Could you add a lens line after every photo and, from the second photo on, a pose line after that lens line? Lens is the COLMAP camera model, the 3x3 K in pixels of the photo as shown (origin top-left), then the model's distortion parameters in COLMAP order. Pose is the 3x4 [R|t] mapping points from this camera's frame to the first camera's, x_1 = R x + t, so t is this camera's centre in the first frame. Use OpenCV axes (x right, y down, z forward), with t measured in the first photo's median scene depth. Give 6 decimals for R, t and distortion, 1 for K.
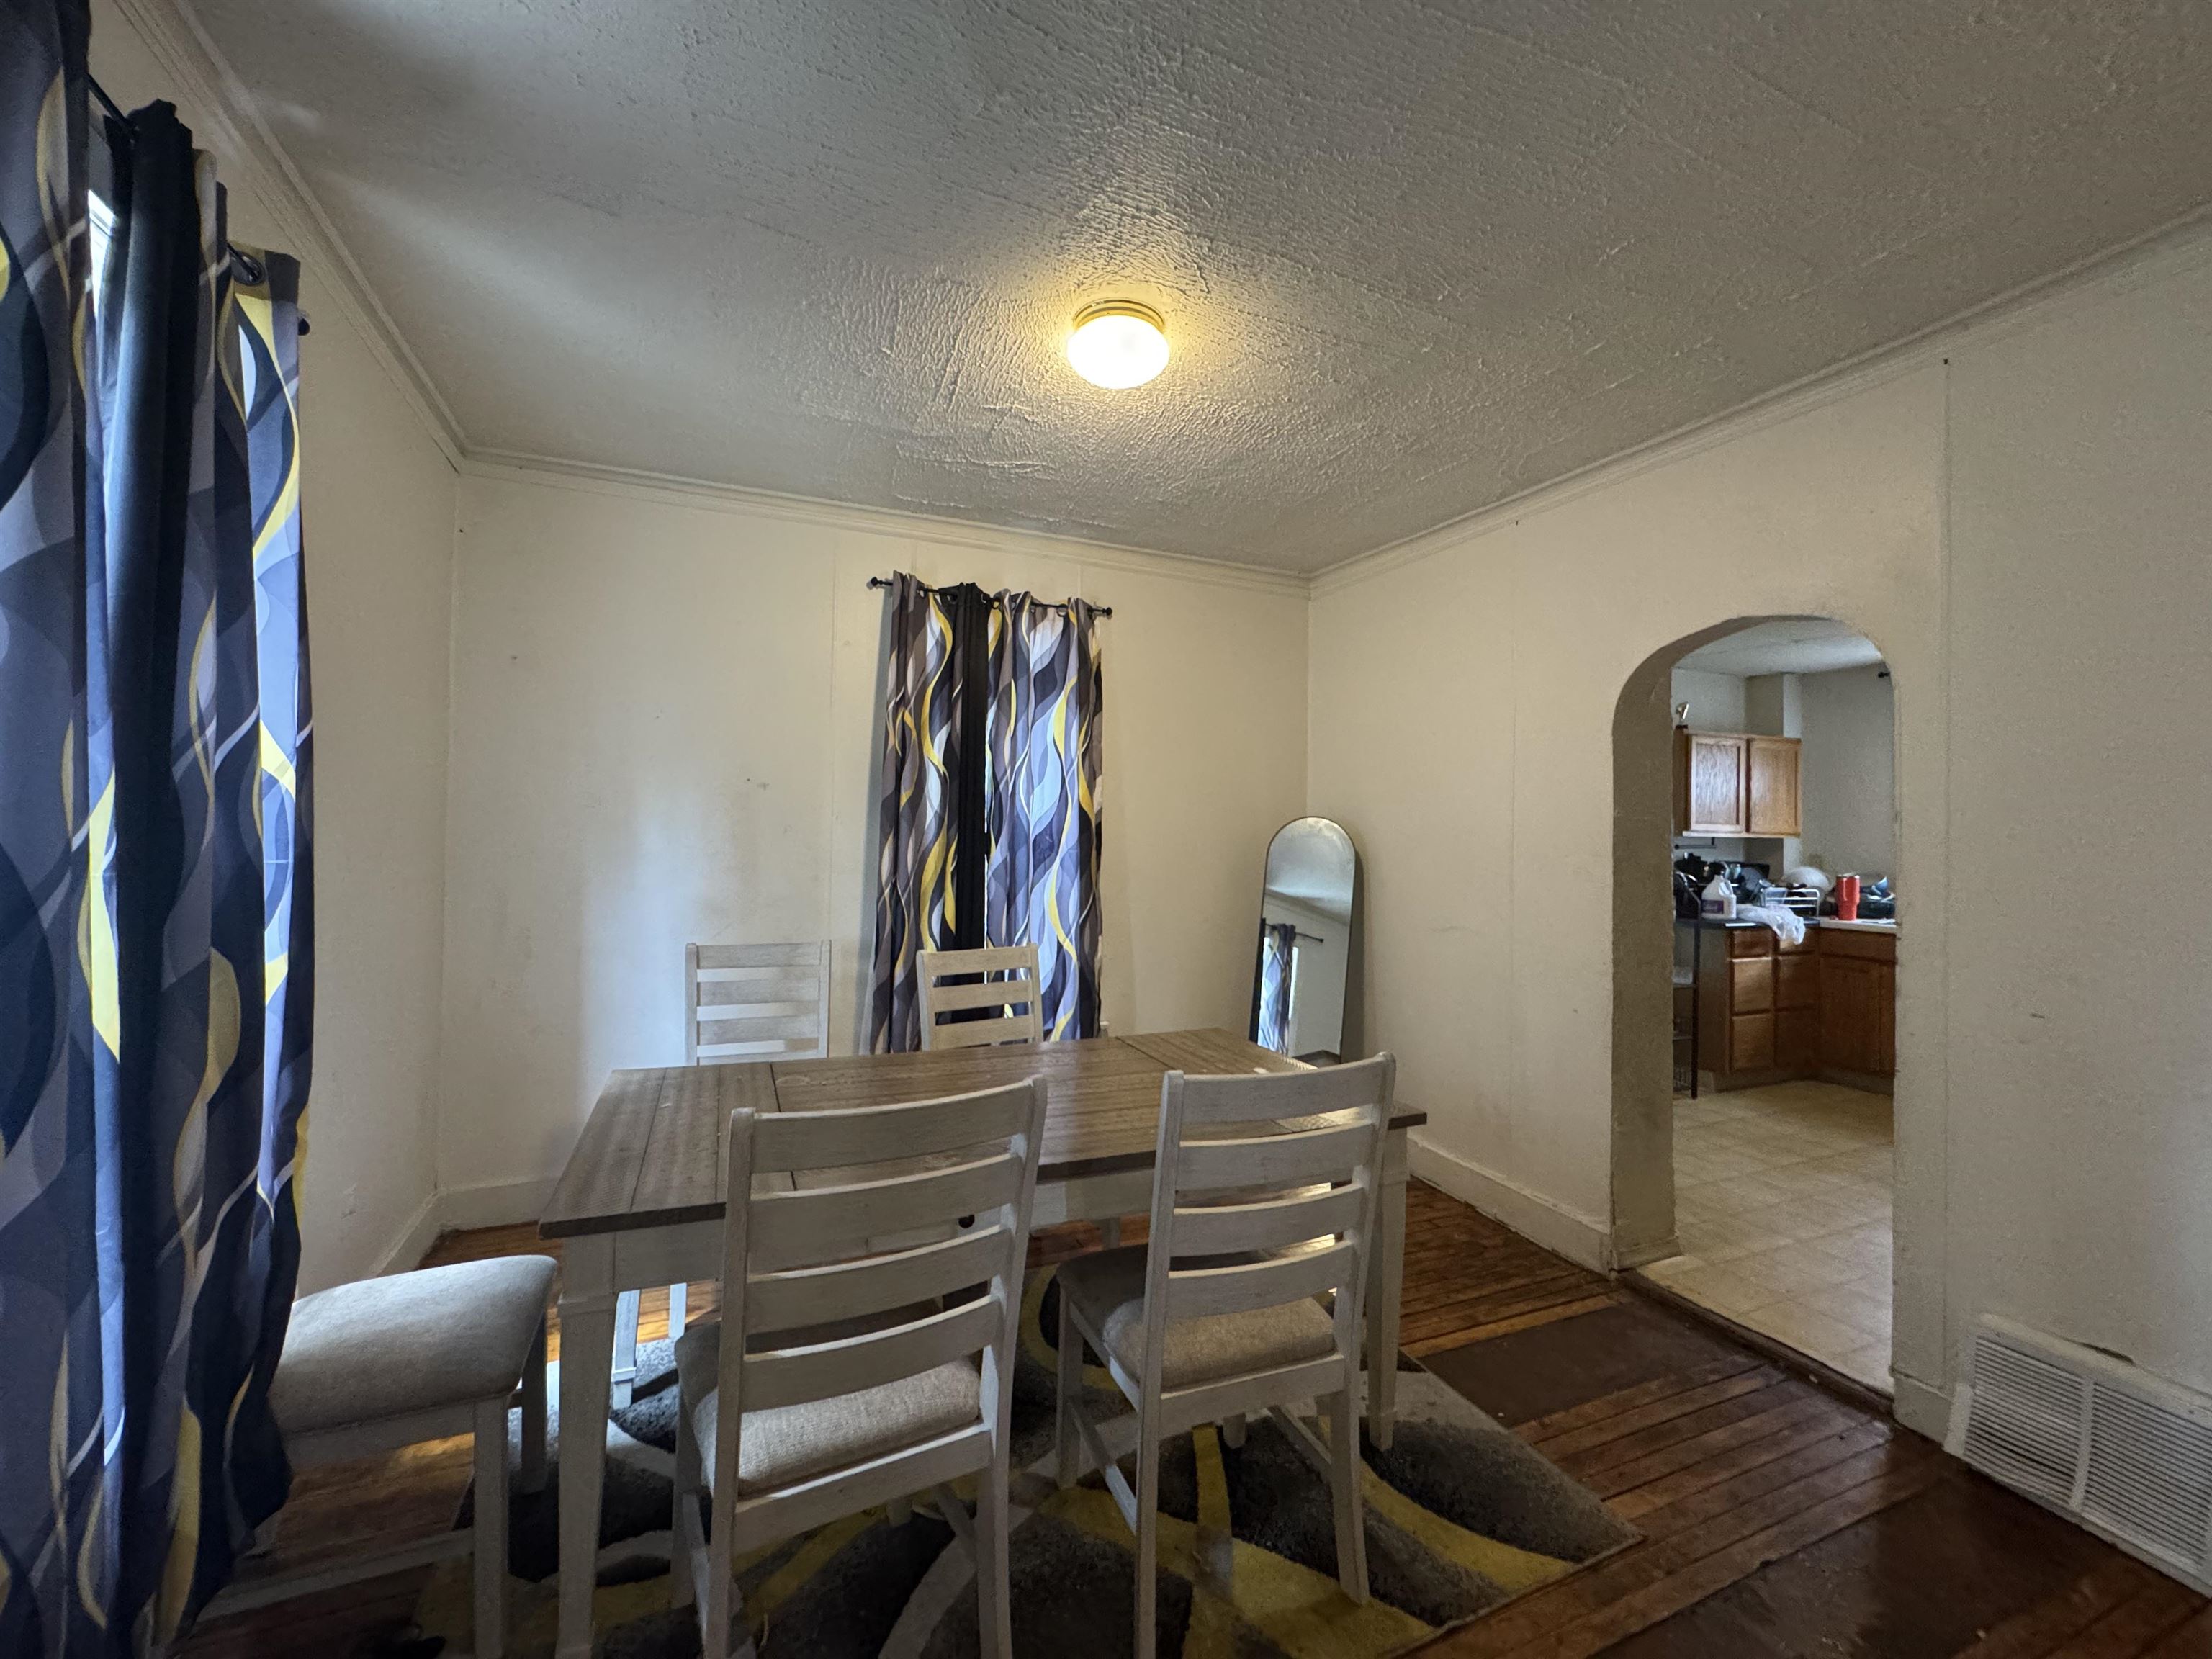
lens RADIAL K [[882.1, 0, 1108.4], [0, 882.1, 828.3], [0, 0, 1]] dist [-0.000632, -0.000567]
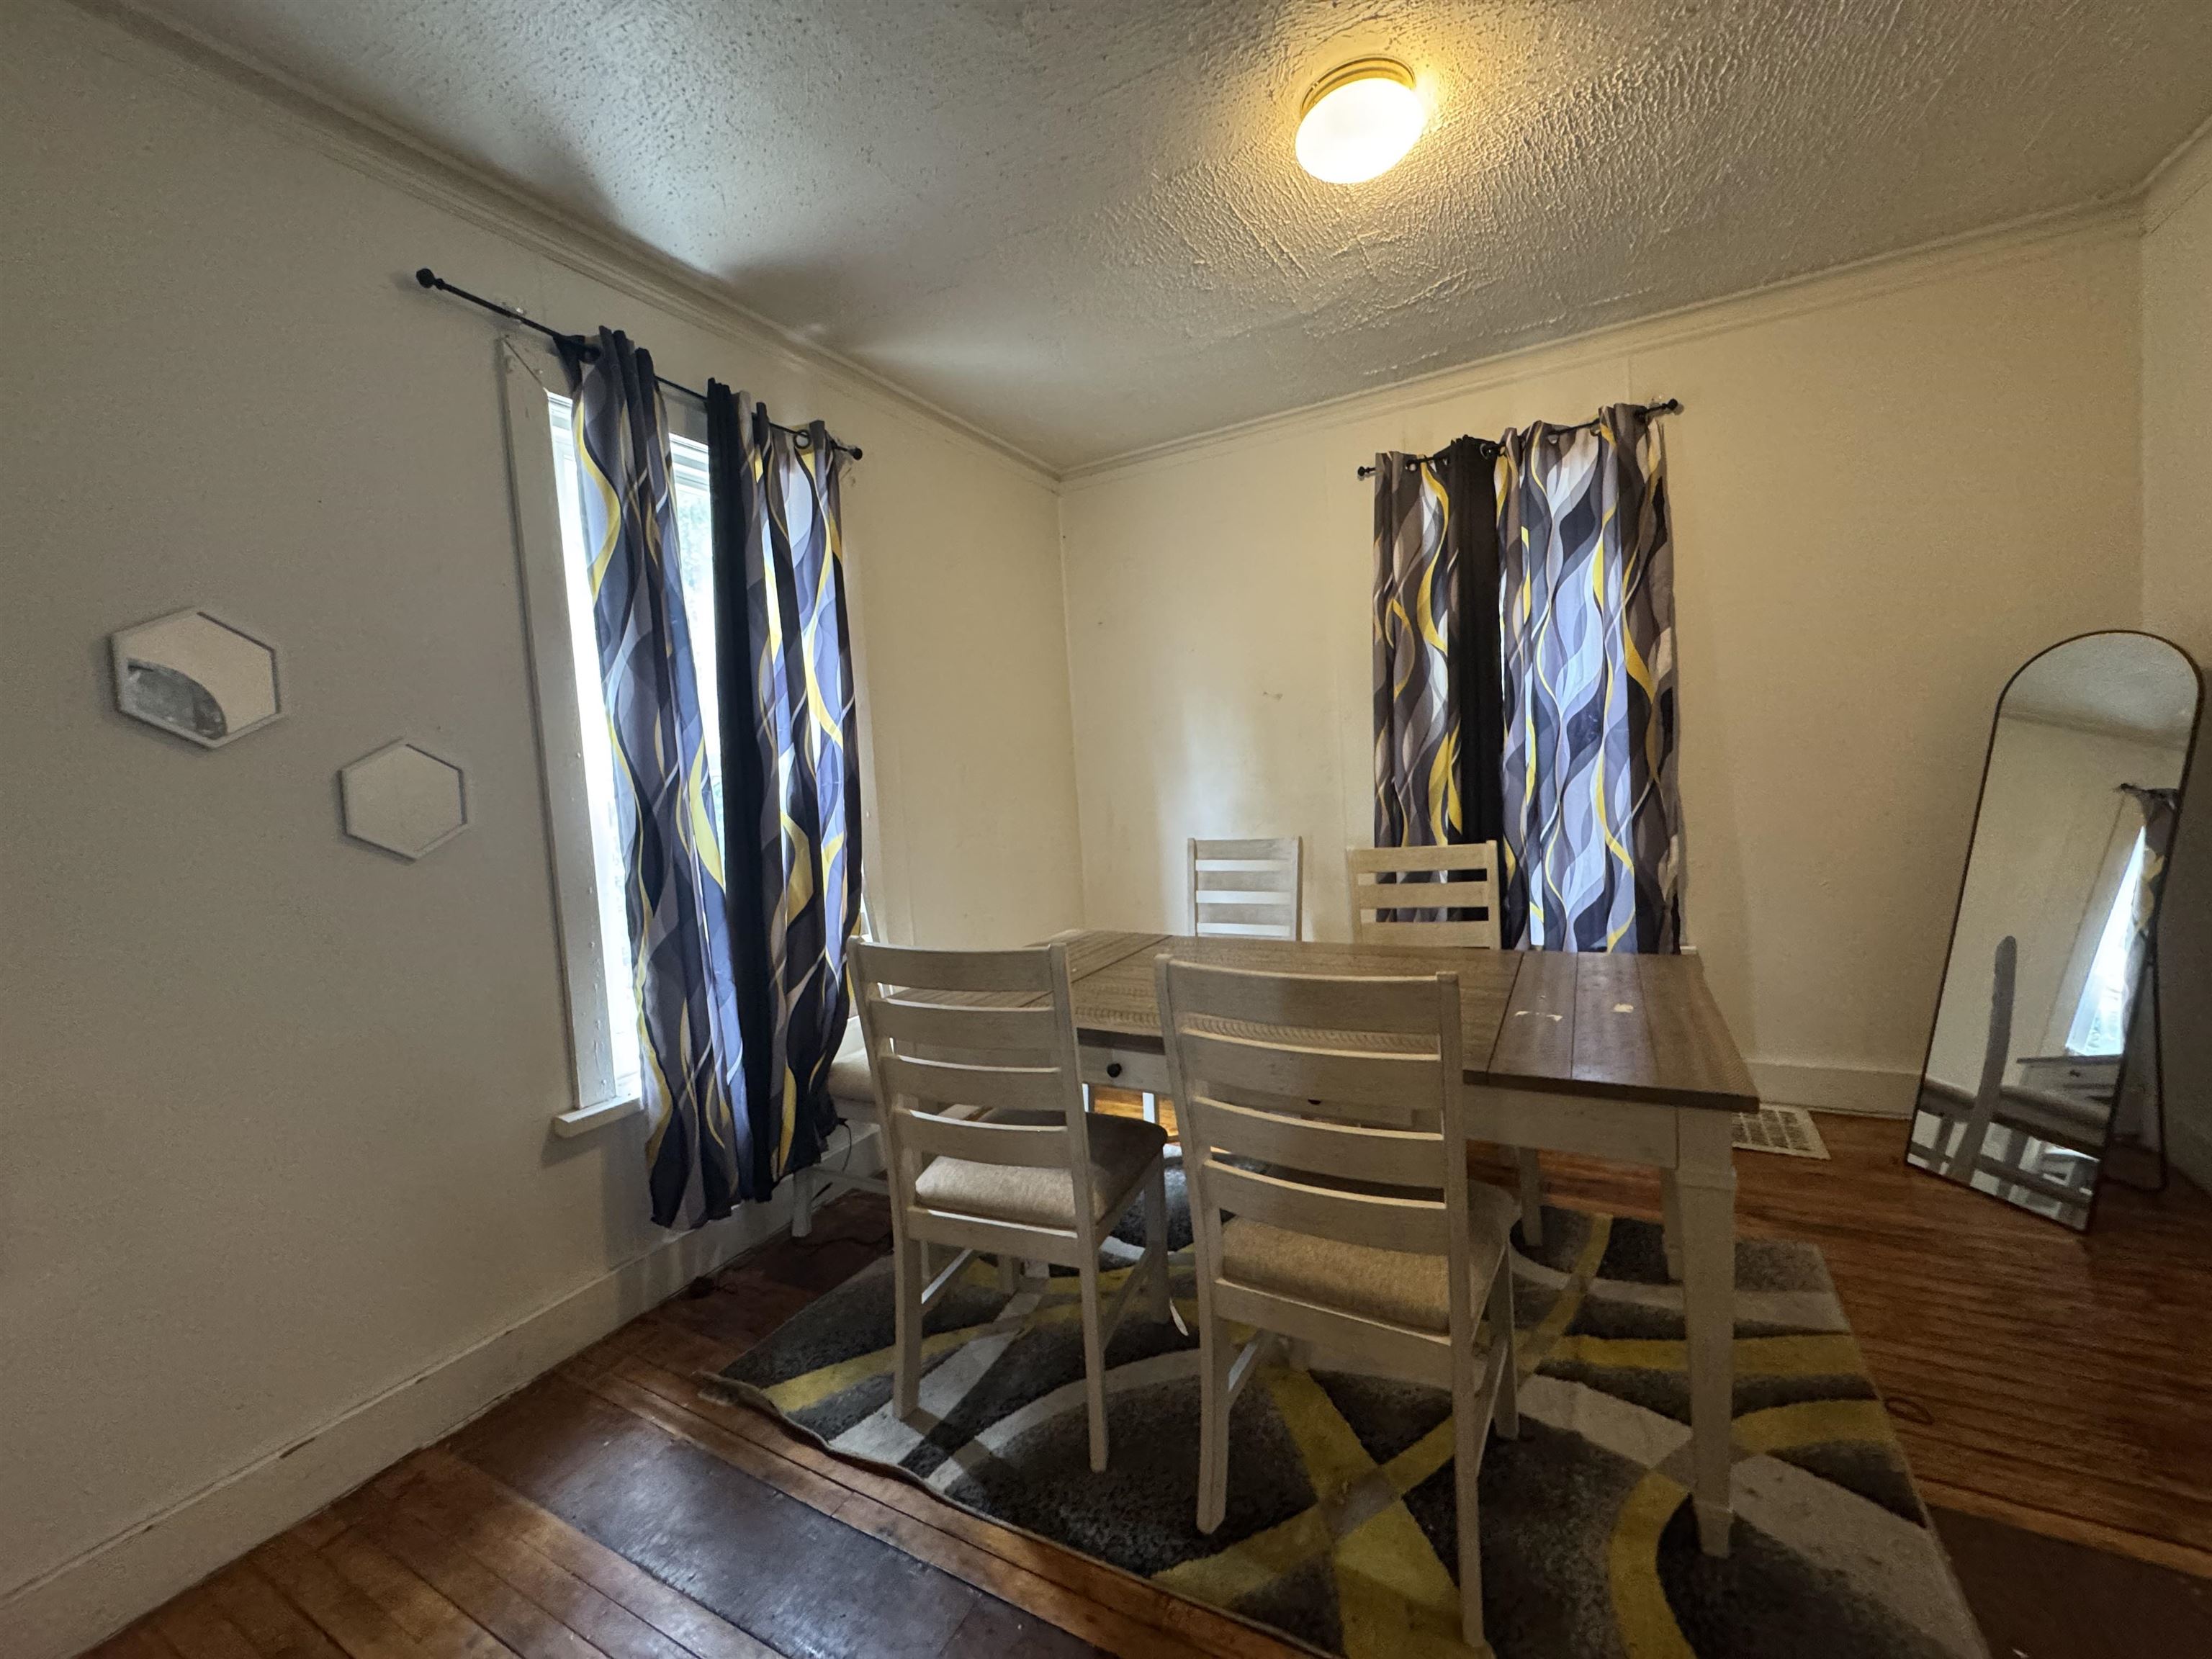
lens RADIAL K [[882.1, 0, 1103.2], [0, 882.1, 827.3], [0, 0, 1]] dist [-0.000632, -0.000567]
pose [[0.616834, -0.004119, -0.787082, 0.311985], [0.082604, 0.994803, 0.059531, 0.027339], [0.782746, -0.101737, 0.613969, 0.139002]]
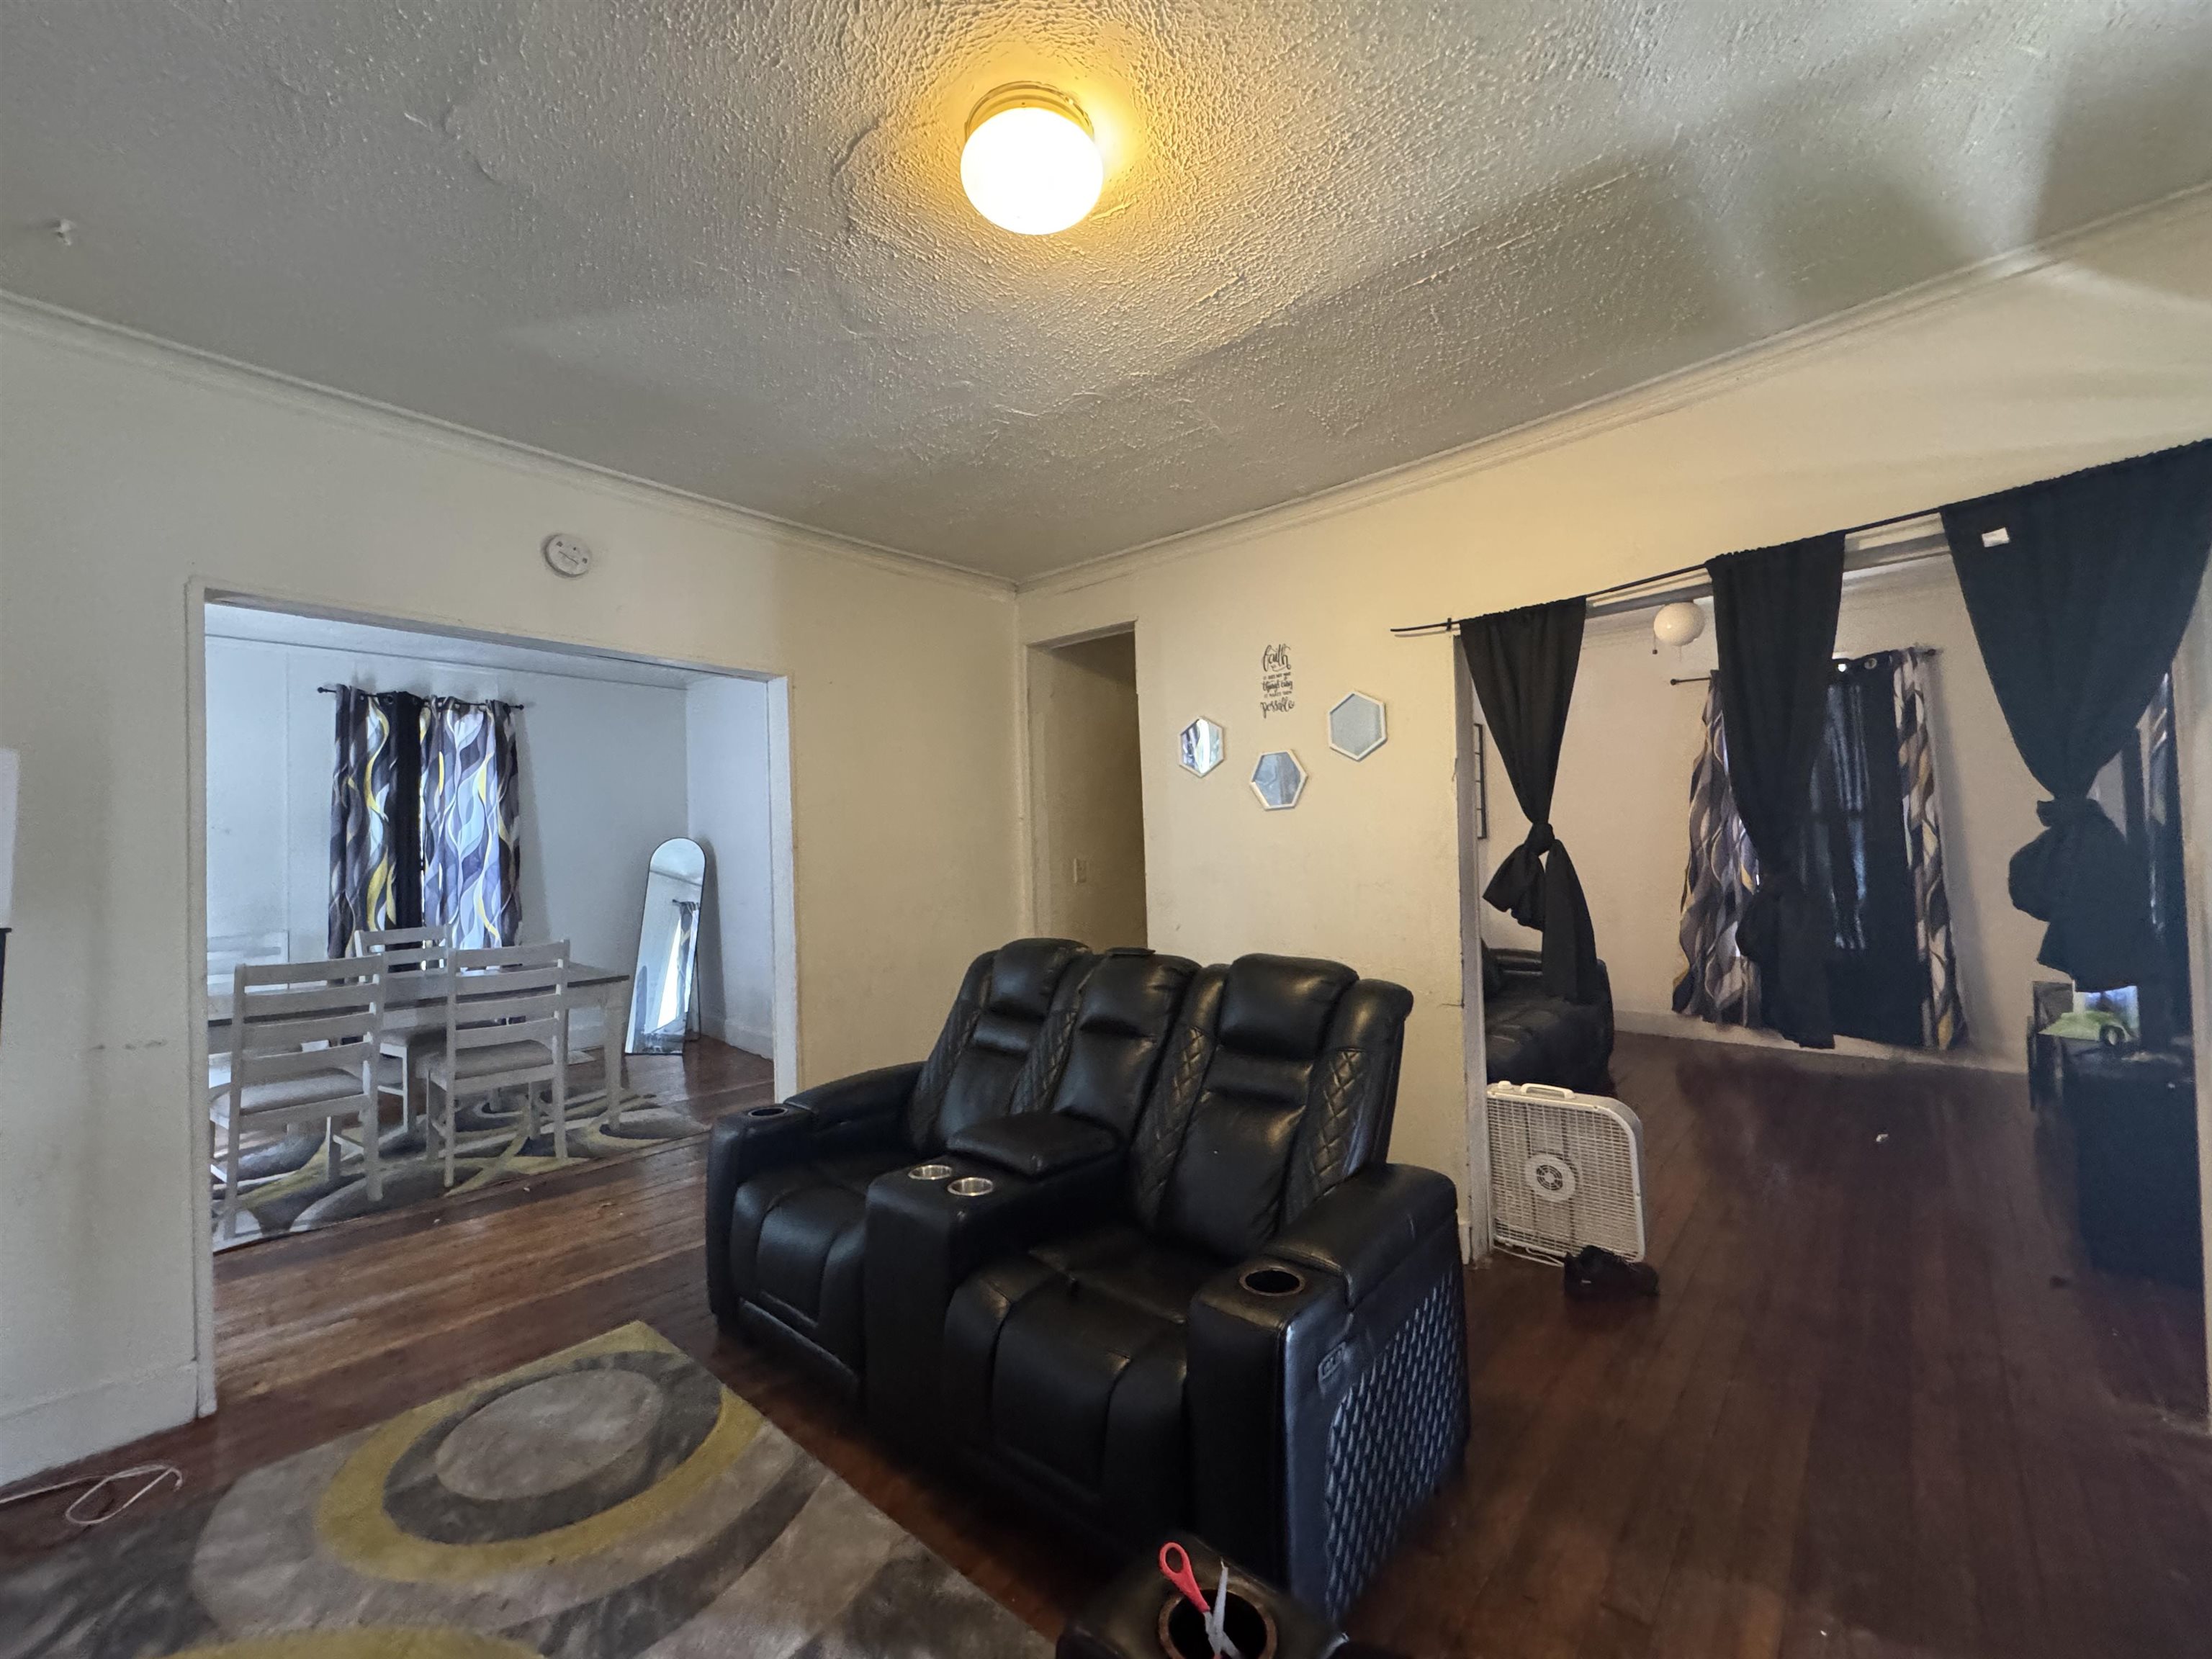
lens RADIAL K [[882.1, 0, 1095.7], [0, 882.1, 822.3], [0, 0, 1]] dist [-0.000632, -0.000567]
pose [[0.909724, -0.030160, 0.414116, 0.285688], [0.037138, 0.999271, -0.008808, 0.001079], [-0.413549, 0.023393, 0.910181, -0.839083]]
